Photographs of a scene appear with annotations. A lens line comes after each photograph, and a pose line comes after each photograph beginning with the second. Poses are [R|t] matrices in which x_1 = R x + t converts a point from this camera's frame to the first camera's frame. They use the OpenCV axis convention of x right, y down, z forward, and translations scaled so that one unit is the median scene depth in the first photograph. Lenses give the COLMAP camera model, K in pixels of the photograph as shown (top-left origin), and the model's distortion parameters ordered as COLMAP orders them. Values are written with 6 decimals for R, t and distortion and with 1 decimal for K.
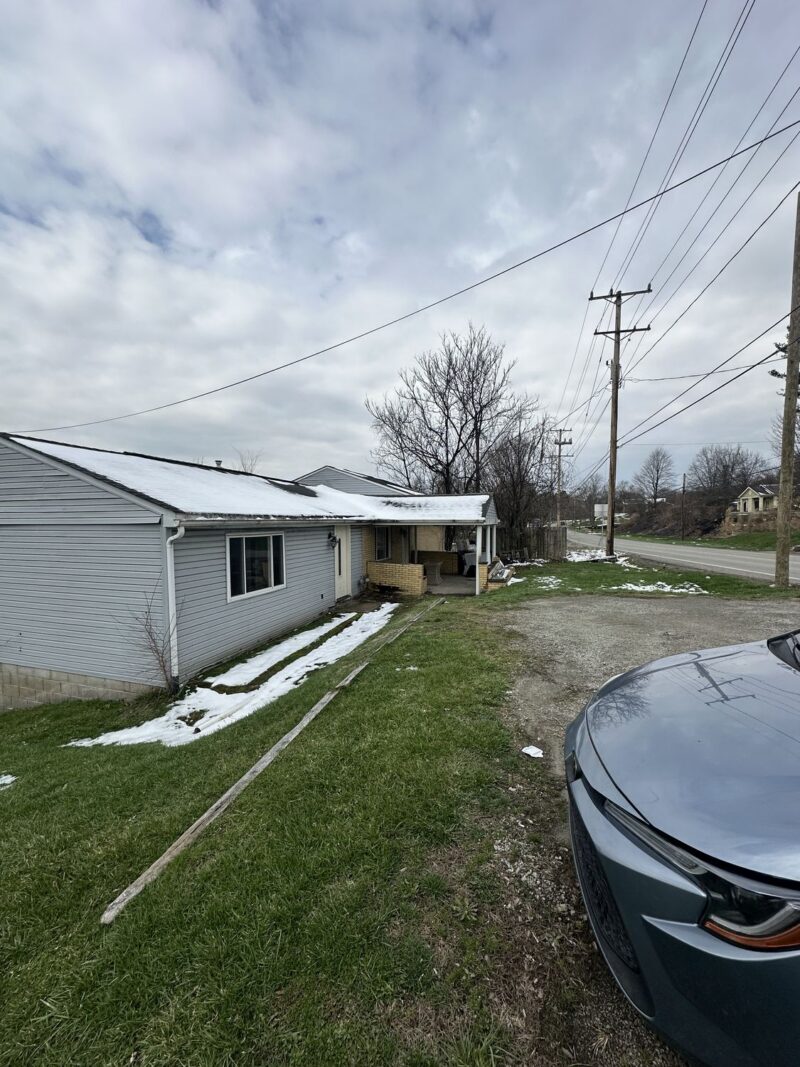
lens RADIAL K [[423.6, 0, 404.8], [0, 423.6, 532.3], [0, 0, 1]] dist [-0.004932, 0.000042]
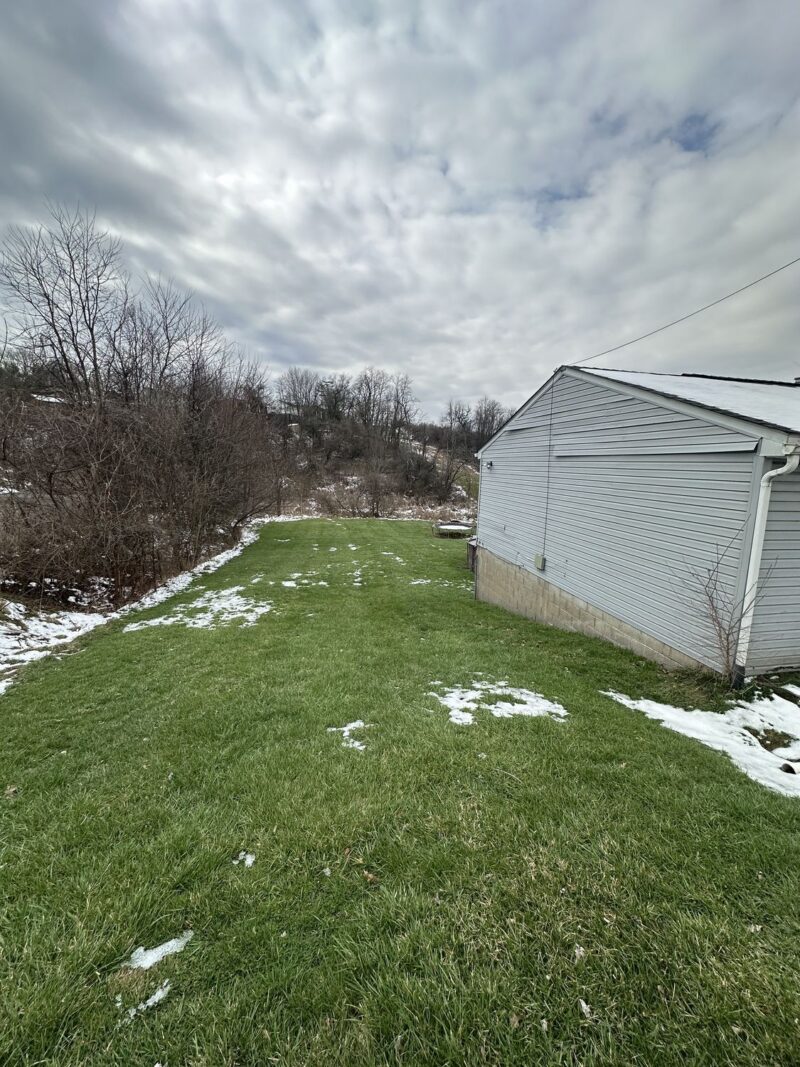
lens RADIAL K [[423.6, 0, 404.8], [0, 423.6, 532.3], [0, 0, 1]] dist [-0.004932, 0.000042]
pose [[0.489698, 0.160007, -0.857084, -0.244737], [-0.050116, 0.986557, 0.155544, 0.031659], [0.870450, -0.033216, 0.491134, 0.152766]]
